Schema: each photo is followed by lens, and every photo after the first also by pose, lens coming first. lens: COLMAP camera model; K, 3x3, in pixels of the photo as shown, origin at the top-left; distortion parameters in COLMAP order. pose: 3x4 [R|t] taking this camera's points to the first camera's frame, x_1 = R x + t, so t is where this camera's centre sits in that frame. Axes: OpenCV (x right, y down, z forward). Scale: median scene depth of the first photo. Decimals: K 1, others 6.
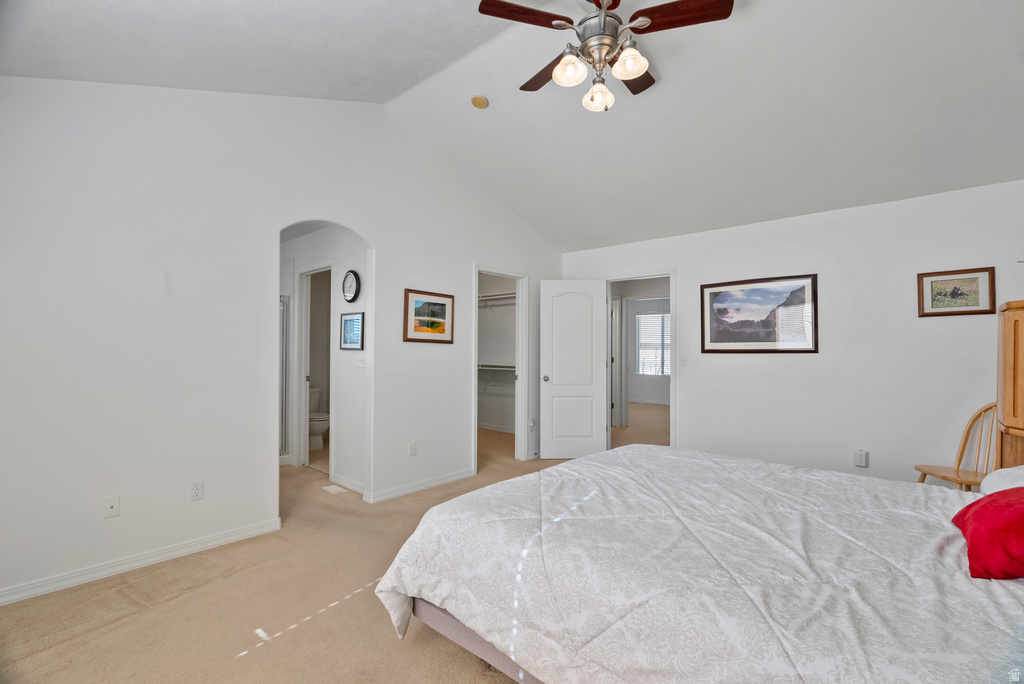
lens RADIAL K [[466.0, 0, 509.5], [0, 466.0, 344.6], [0, 0, 1]] dist [-0.004226, -0.000855]
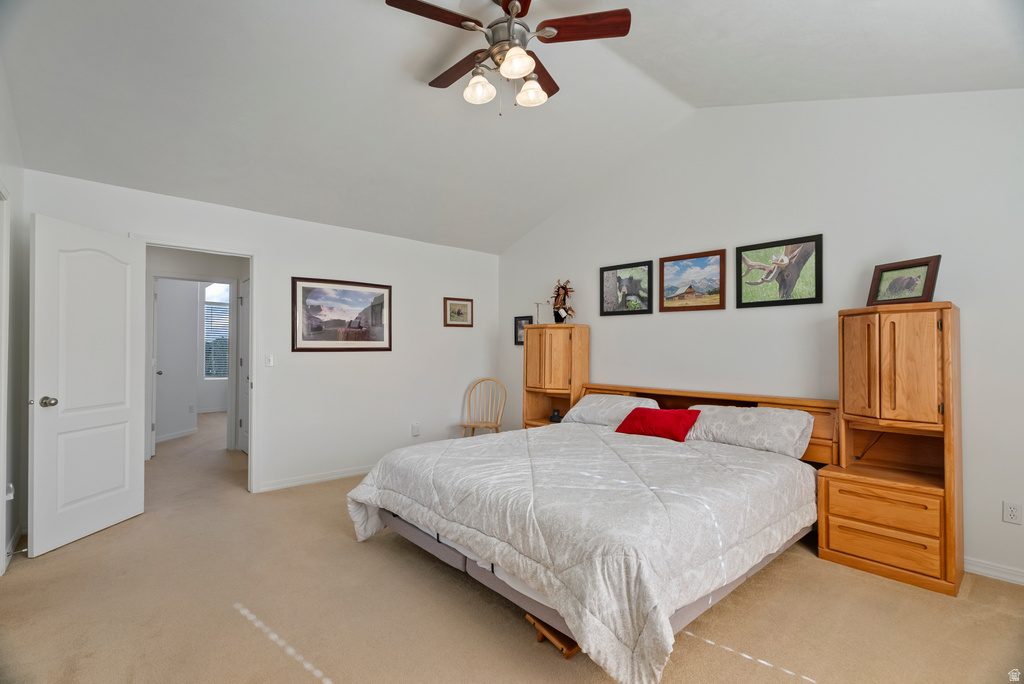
lens RADIAL K [[466.0, 0, 511.5], [0, 466.0, 343.2], [0, 0, 1]] dist [-0.004226, -0.000855]
pose [[0.114753, 0.009450, 0.993349, -0.469294], [-0.014260, 0.999867, -0.007865, 0.002998], [-0.993292, -0.013263, 0.114873, 0.495537]]
